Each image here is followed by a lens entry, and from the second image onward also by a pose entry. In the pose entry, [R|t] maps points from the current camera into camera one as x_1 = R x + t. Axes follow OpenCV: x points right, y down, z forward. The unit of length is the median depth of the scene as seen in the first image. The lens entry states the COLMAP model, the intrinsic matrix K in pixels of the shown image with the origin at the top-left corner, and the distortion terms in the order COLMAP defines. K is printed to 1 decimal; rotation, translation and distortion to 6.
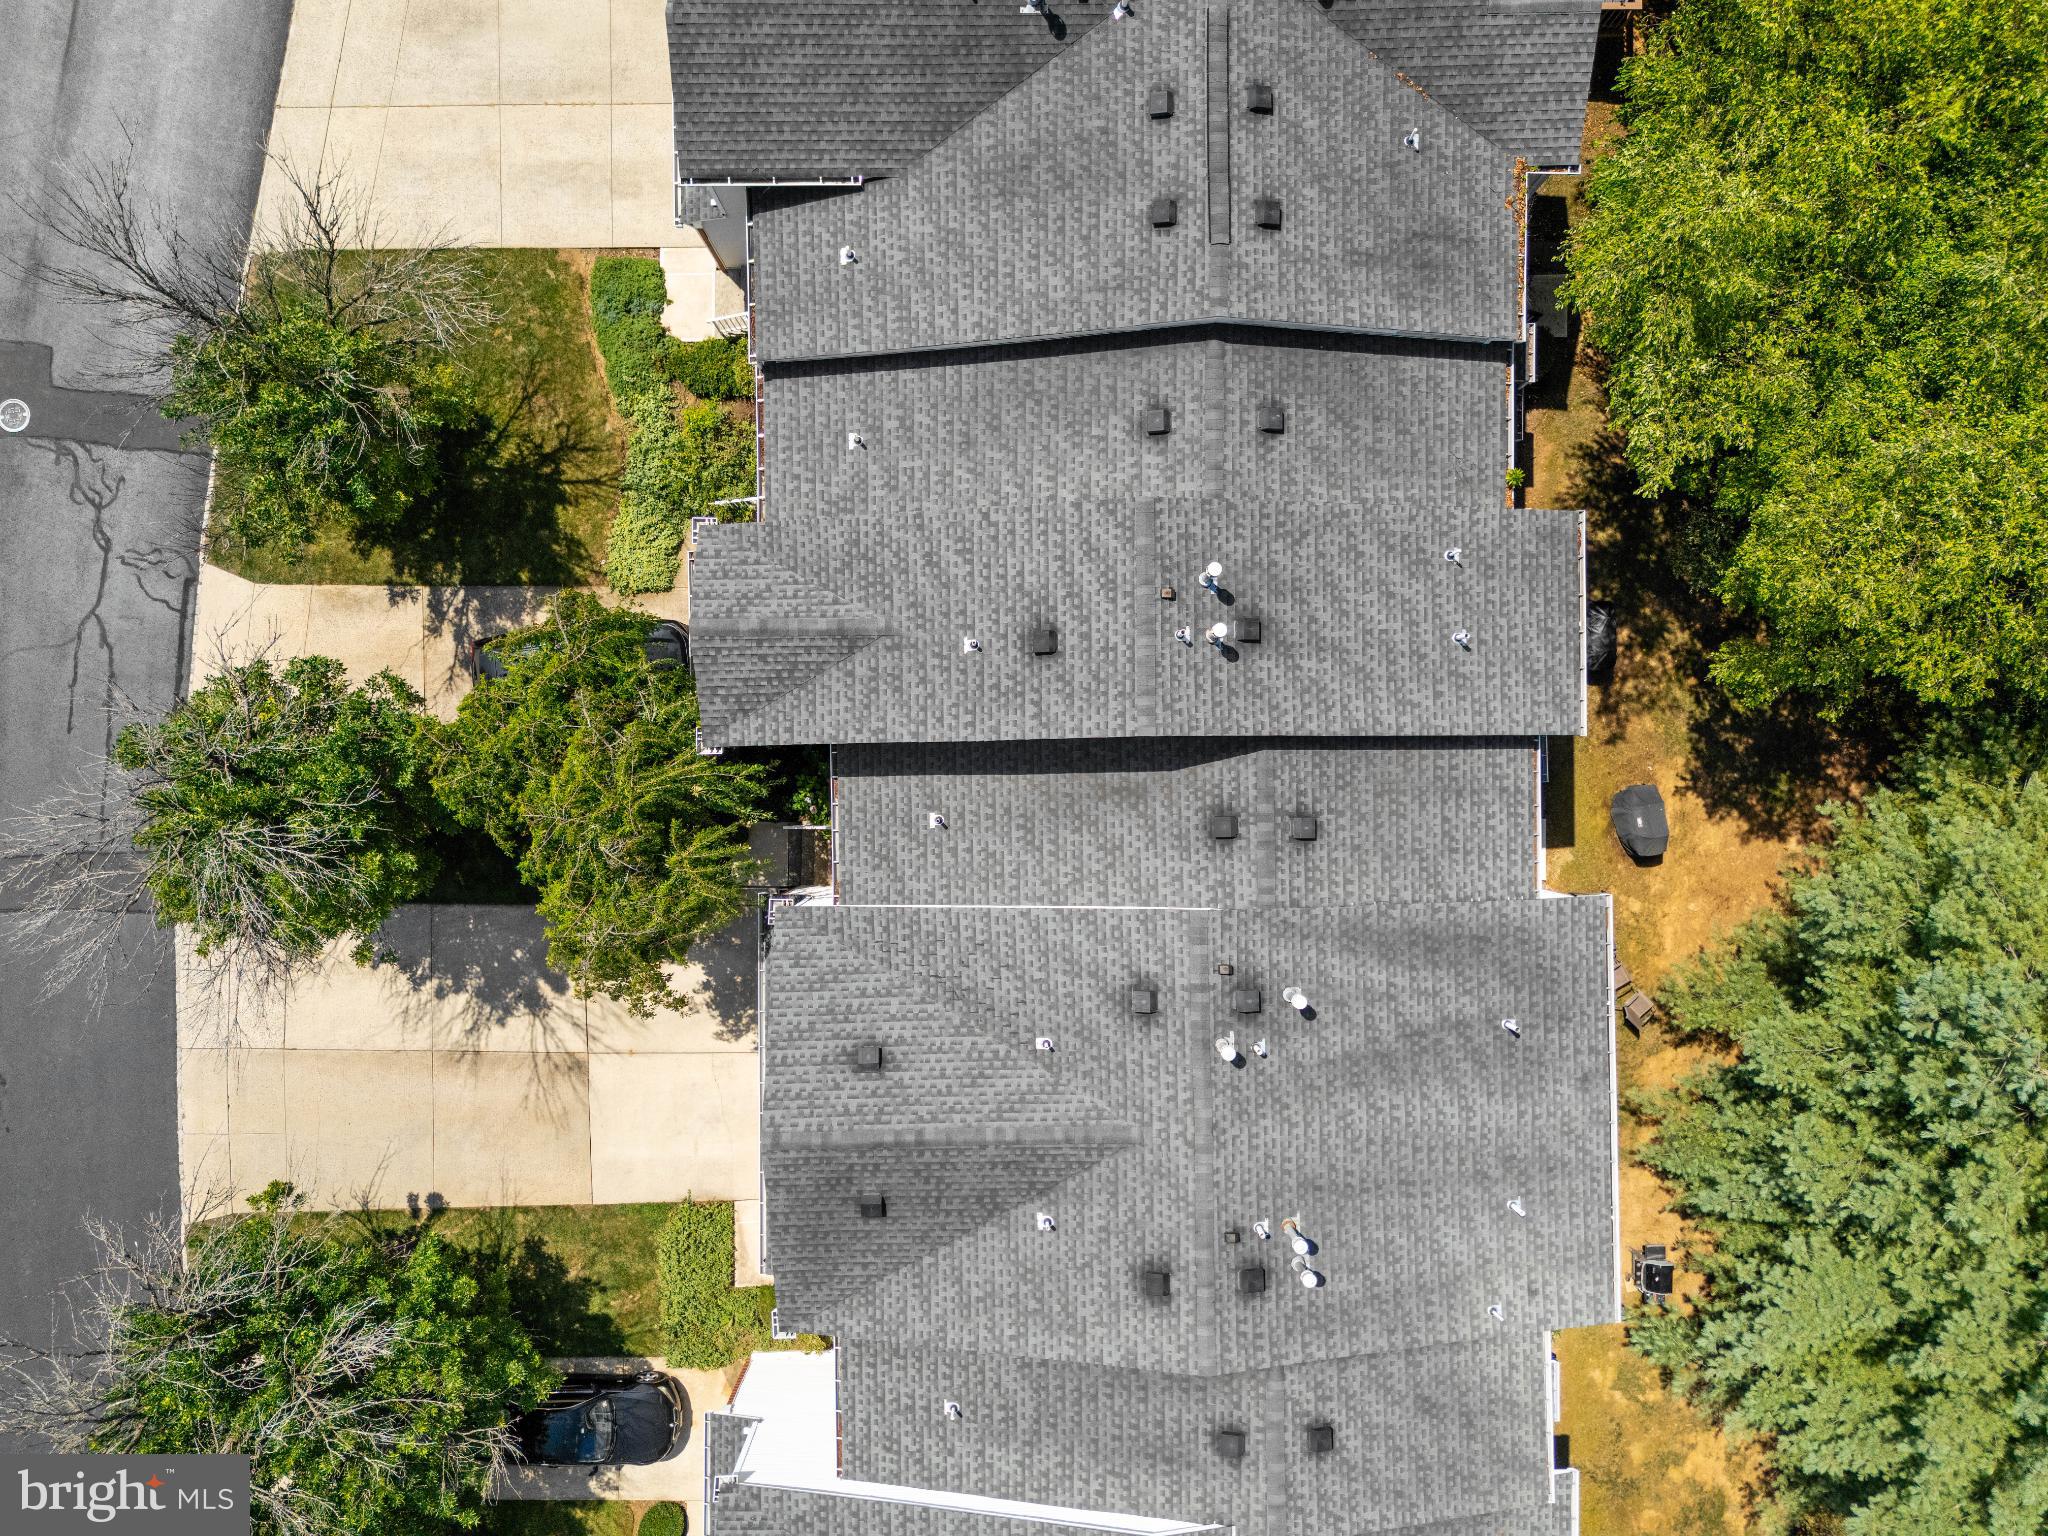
lens RADIAL K [[1496.1, 0, 1010.8], [0, 1496.1, 776.2], [0, 0, 1]] dist [0.068592, -0.052847]
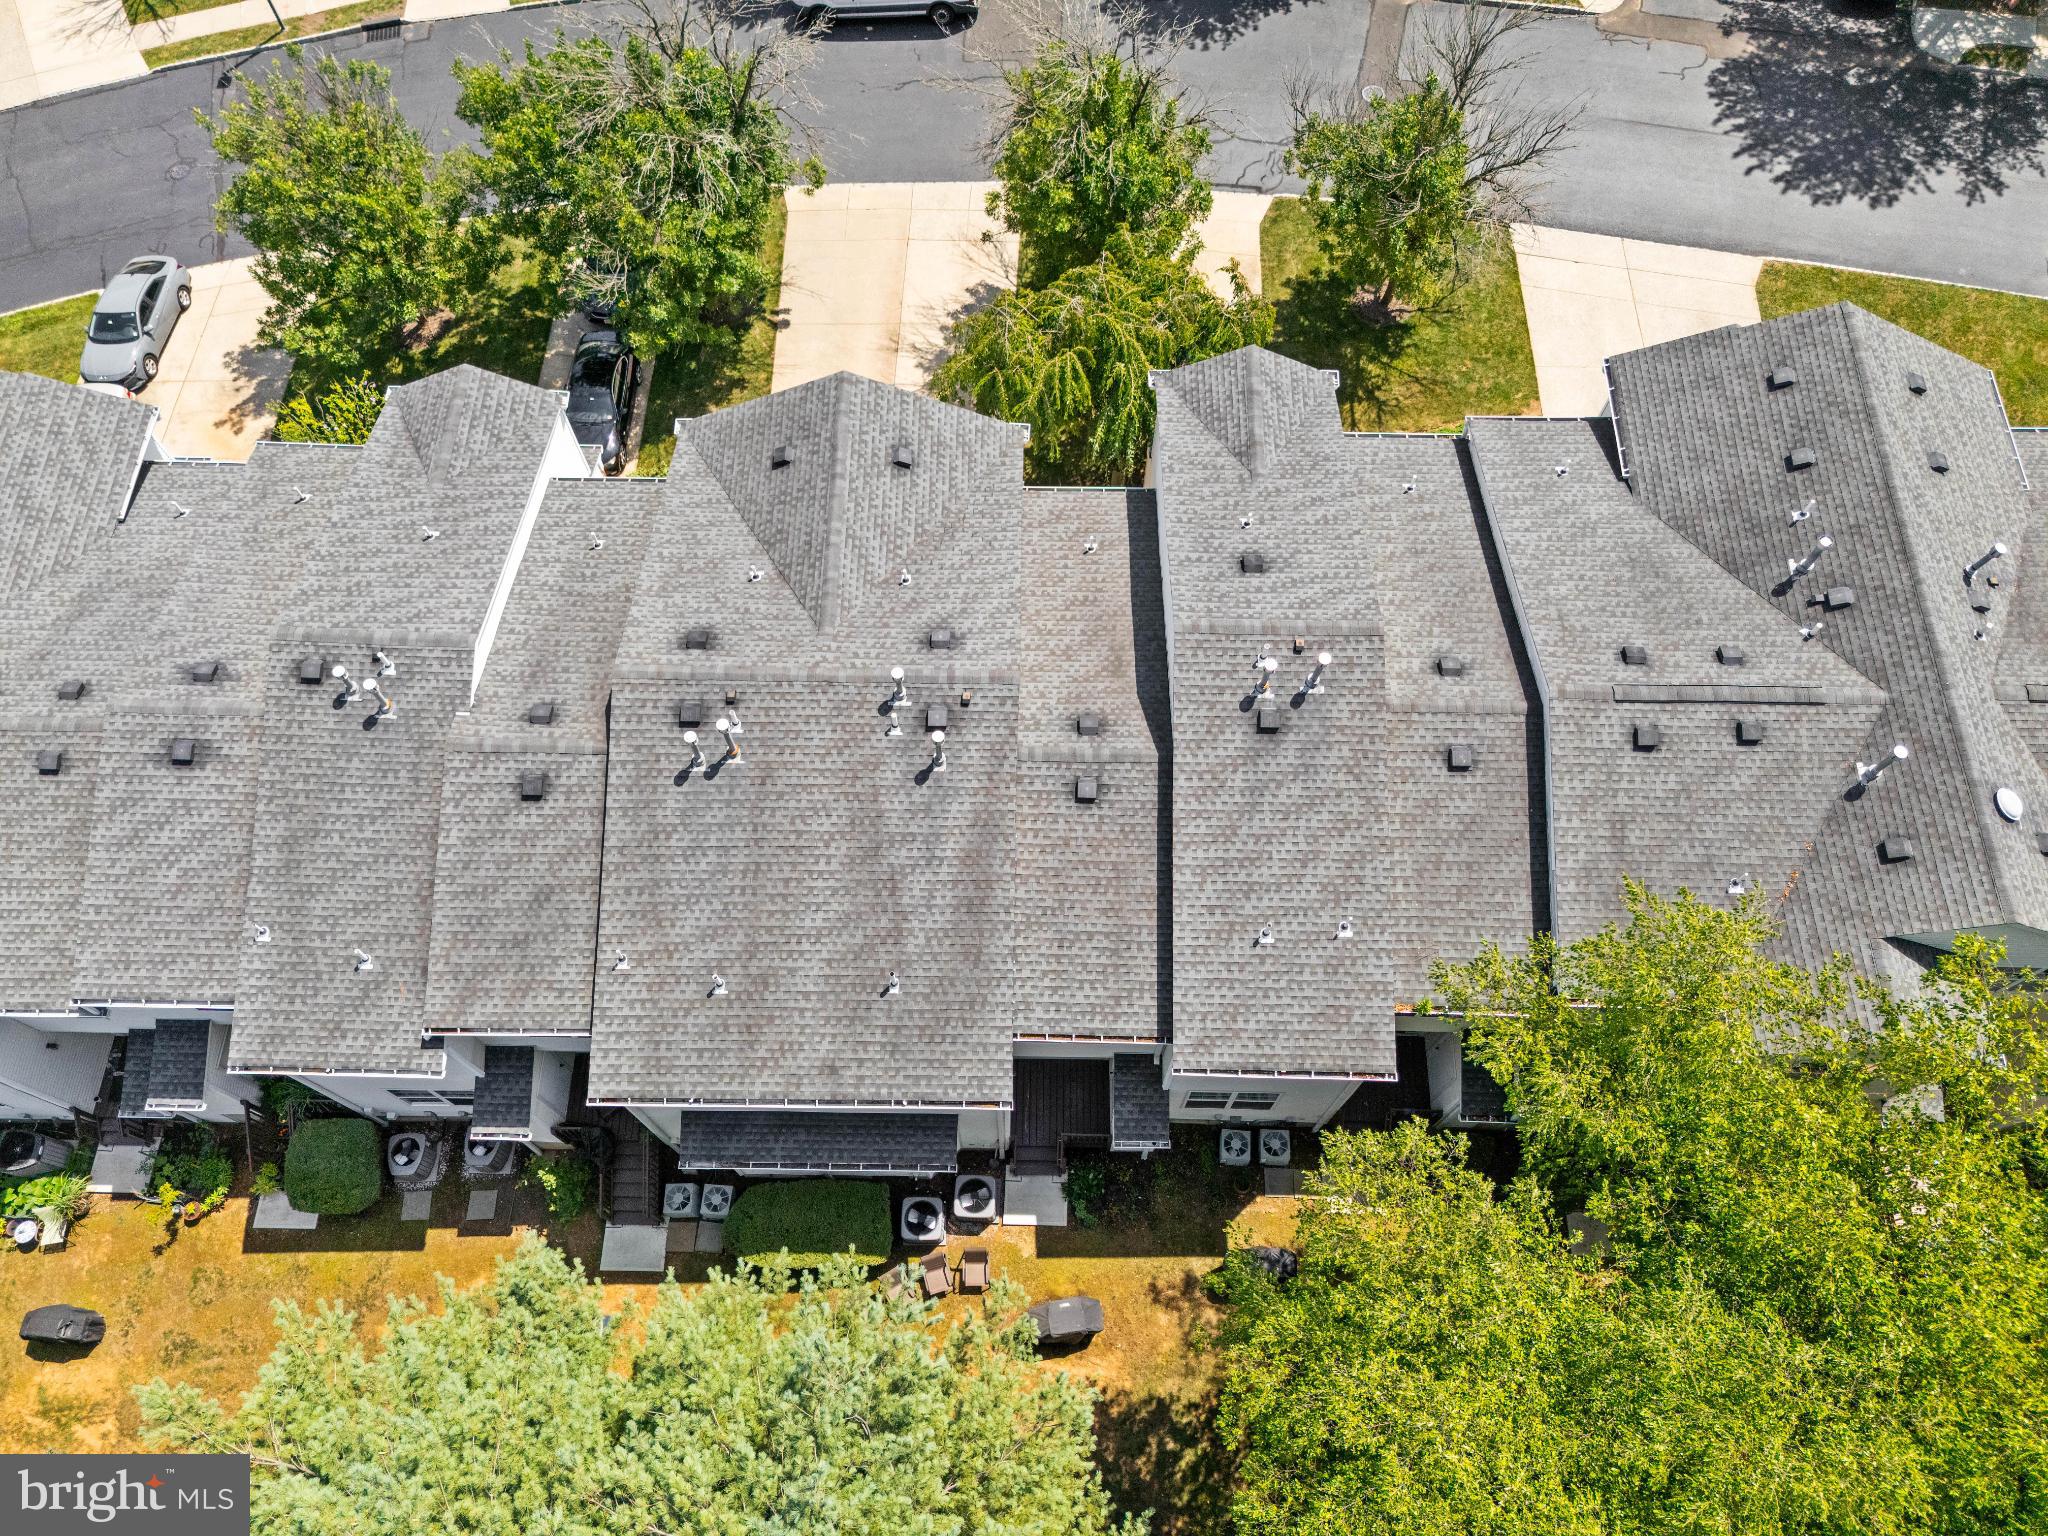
lens RADIAL K [[1496.1, 0, 1013.1], [0, 1496.1, 766.0], [0, 0, 1]] dist [0.068592, -0.052847]
pose [[-0.030891, 0.905234, -0.423790, 0.626437], [-0.999522, -0.027455, 0.014212, 0.071711], [0.001230, 0.424026, 0.905649, 0.000987]]
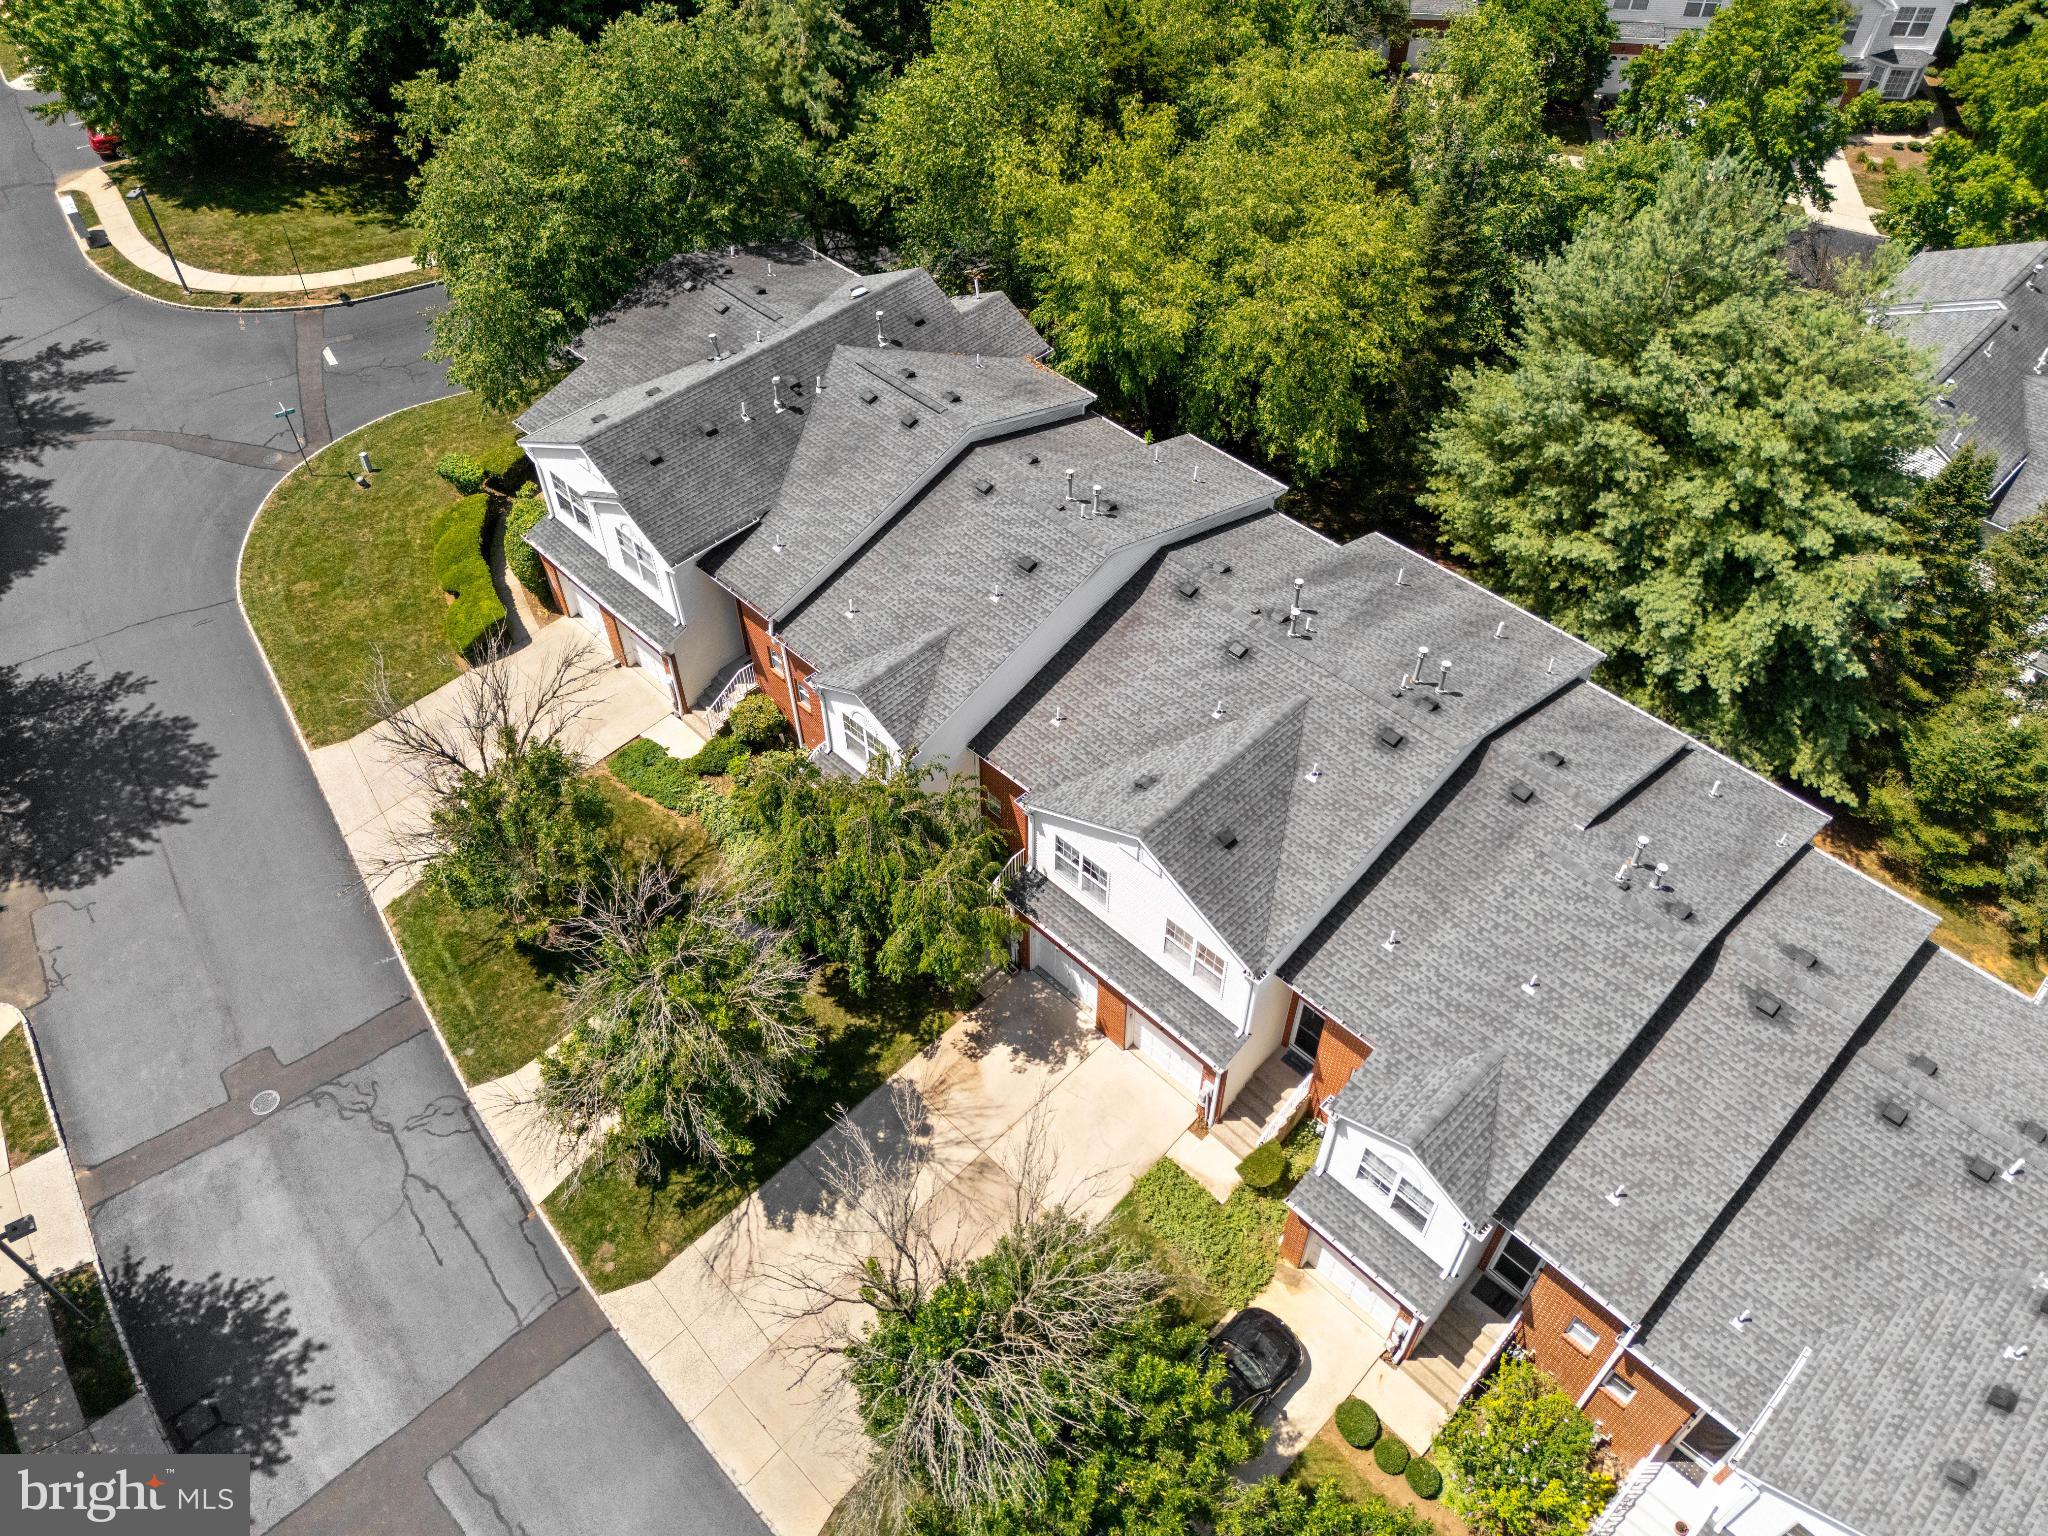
lens RADIAL K [[1496.1, 0, 1024.4], [0, 1496.1, 770.5], [0, 0, 1]] dist [0.068592, -0.052847]
pose [[0.712089, -0.526659, 0.464284, -0.798873], [0.702071, 0.529447, -0.476216, 0.749429], [0.004989, 0.665069, 0.746766, -0.063317]]
